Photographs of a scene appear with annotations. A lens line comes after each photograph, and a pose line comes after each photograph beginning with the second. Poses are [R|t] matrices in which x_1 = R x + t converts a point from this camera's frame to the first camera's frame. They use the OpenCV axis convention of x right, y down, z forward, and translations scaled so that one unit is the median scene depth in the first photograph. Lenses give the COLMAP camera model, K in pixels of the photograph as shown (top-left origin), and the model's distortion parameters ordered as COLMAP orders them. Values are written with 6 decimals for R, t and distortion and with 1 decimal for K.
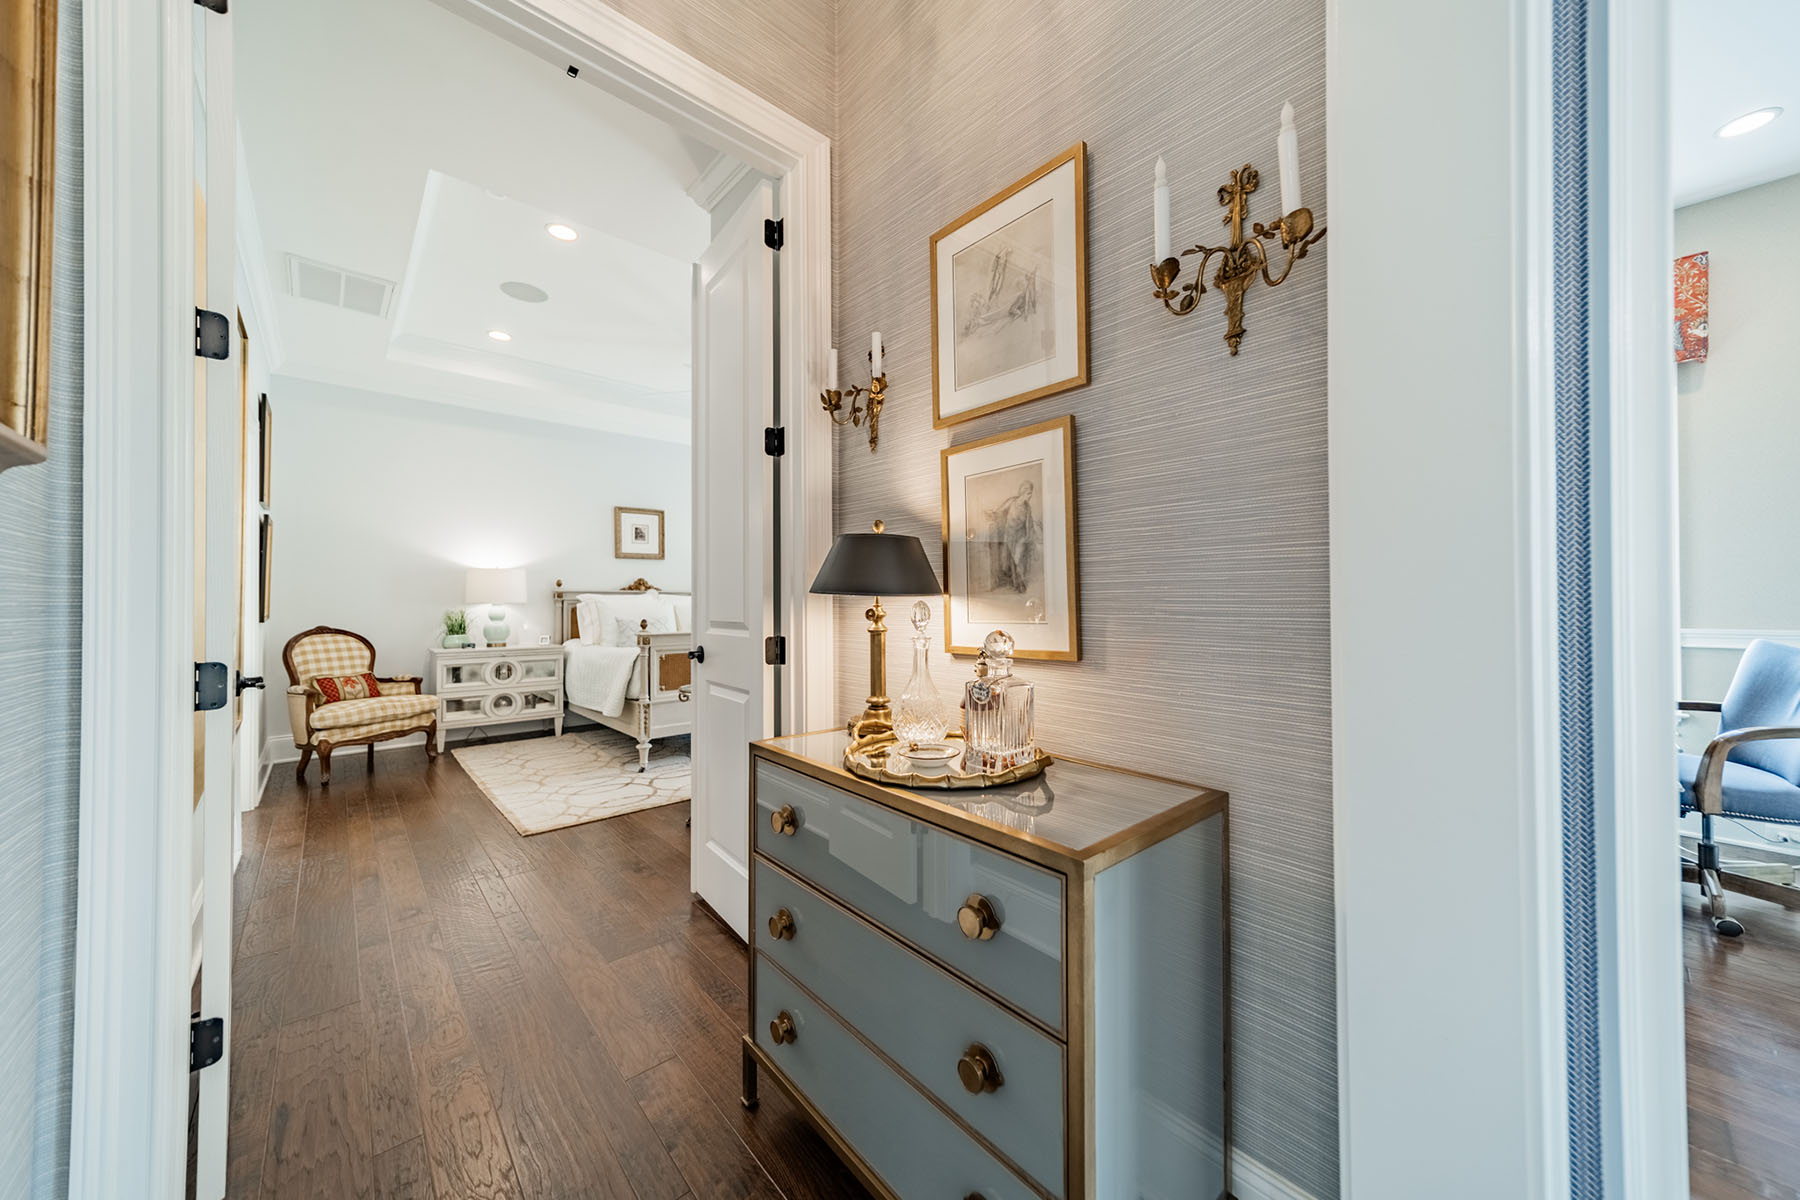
lens RADIAL K [[631.7, 0, 900.0], [0, 631.7, 598.3], [0, 0, 1]] dist [0.007773, 0.000005]
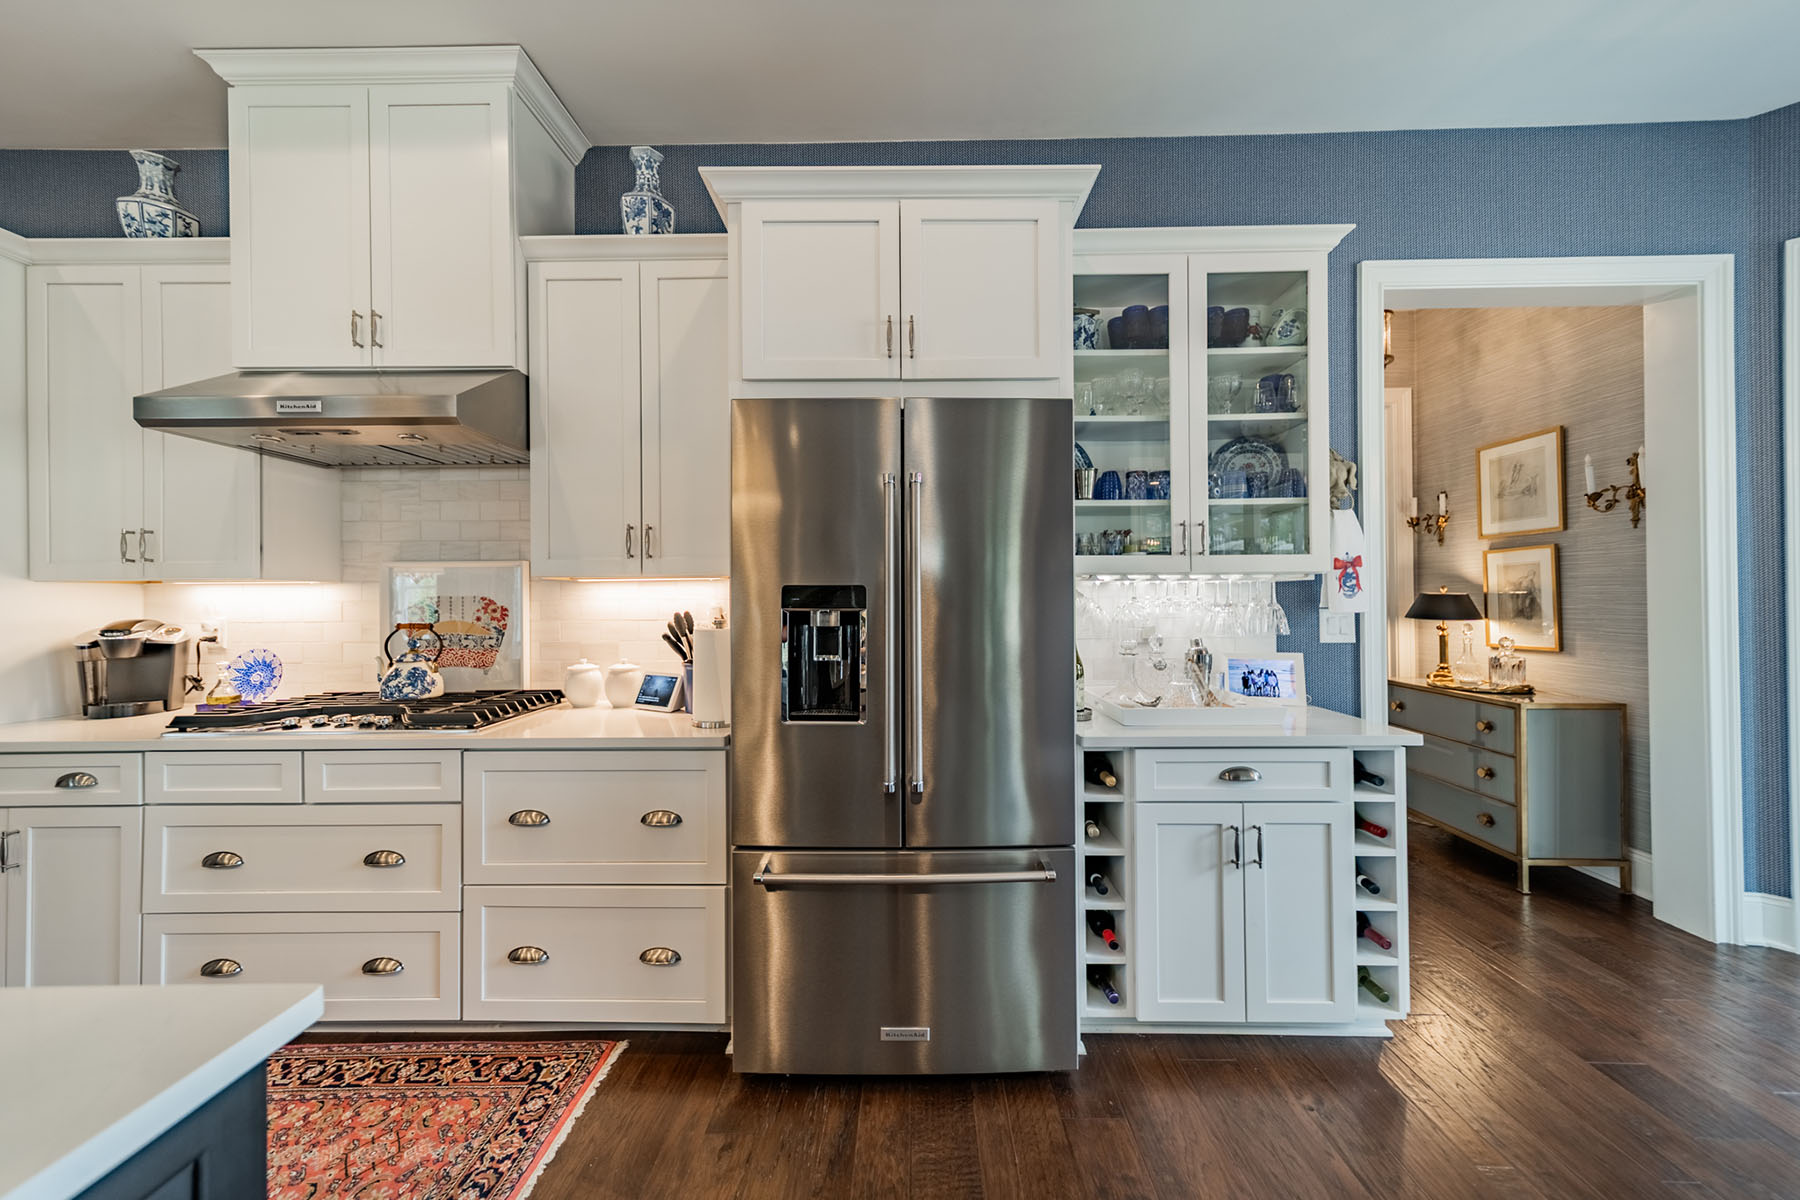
lens RADIAL K [[631.7, 0, 907.8], [0, 631.7, 597.7], [0, 0, 1]] dist [0.007773, 0.000005]
pose [[0.737540, -0.004307, -0.675290, 0.086302], [0.010325, 0.999935, 0.004900, -0.113571], [0.675225, -0.010586, 0.737536, -1.974059]]
